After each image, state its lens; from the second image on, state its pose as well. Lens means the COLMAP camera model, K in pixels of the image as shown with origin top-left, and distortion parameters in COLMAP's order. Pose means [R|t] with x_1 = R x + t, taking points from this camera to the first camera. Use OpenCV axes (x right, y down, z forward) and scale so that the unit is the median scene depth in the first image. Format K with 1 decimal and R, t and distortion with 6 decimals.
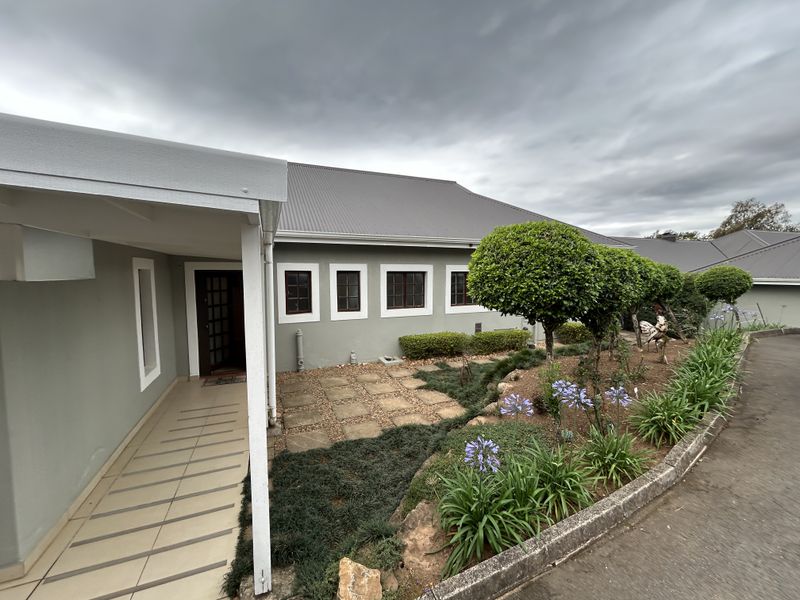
lens RADIAL K [[321.9, 0, 400.6], [0, 321.9, 297.6], [0, 0, 1]] dist [0.000095, -0.000361]
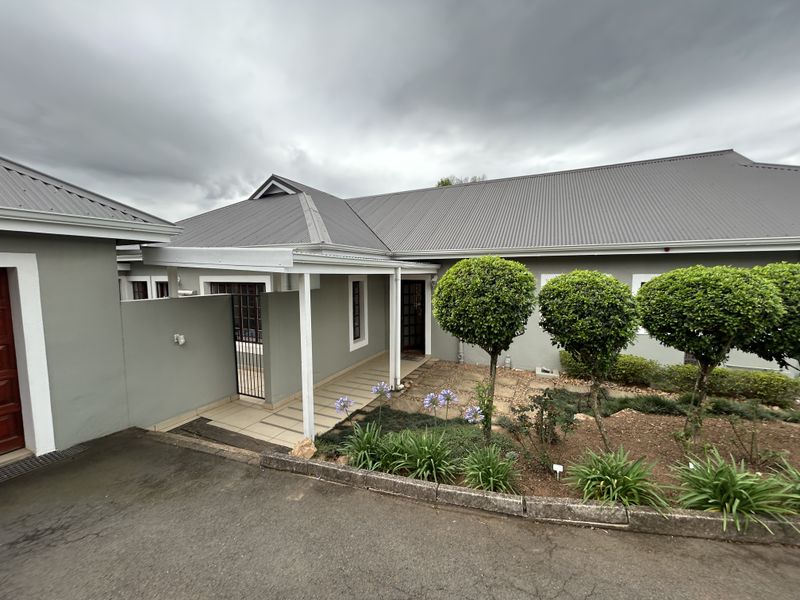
lens RADIAL K [[321.9, 0, 399.6], [0, 321.9, 299.8], [0, 0, 1]] dist [0.000095, -0.000361]
pose [[0.677641, 0.060763, -0.732879, 0.407517], [-0.051949, 0.998046, 0.034714, -0.040422], [0.733556, 0.014549, 0.679473, 0.003550]]
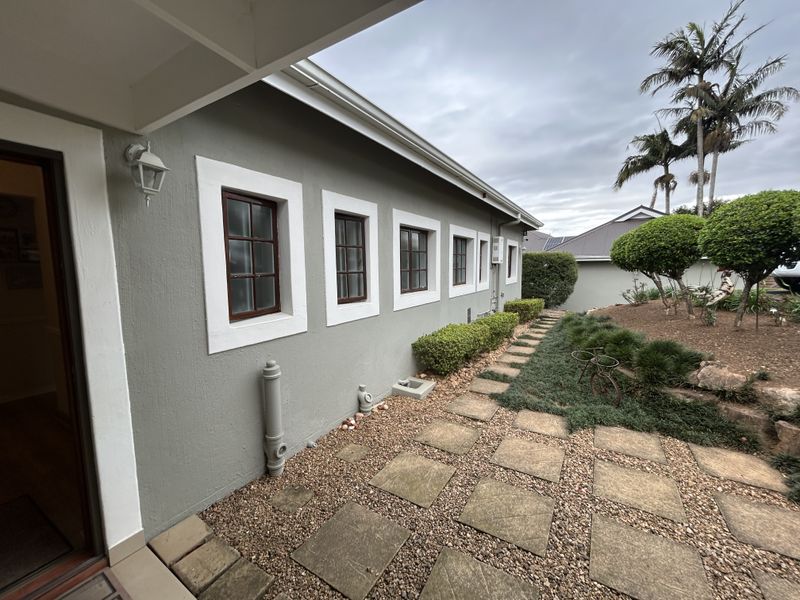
lens RADIAL K [[321.9, 0, 398.6], [0, 321.9, 297.5], [0, 0, 1]] dist [0.000095, -0.000361]
pose [[0.815015, -0.063827, 0.575914, -0.393570], [0.056622, 0.997931, 0.030469, 0.026901], [-0.576667, 0.007777, 0.816942, 0.618233]]
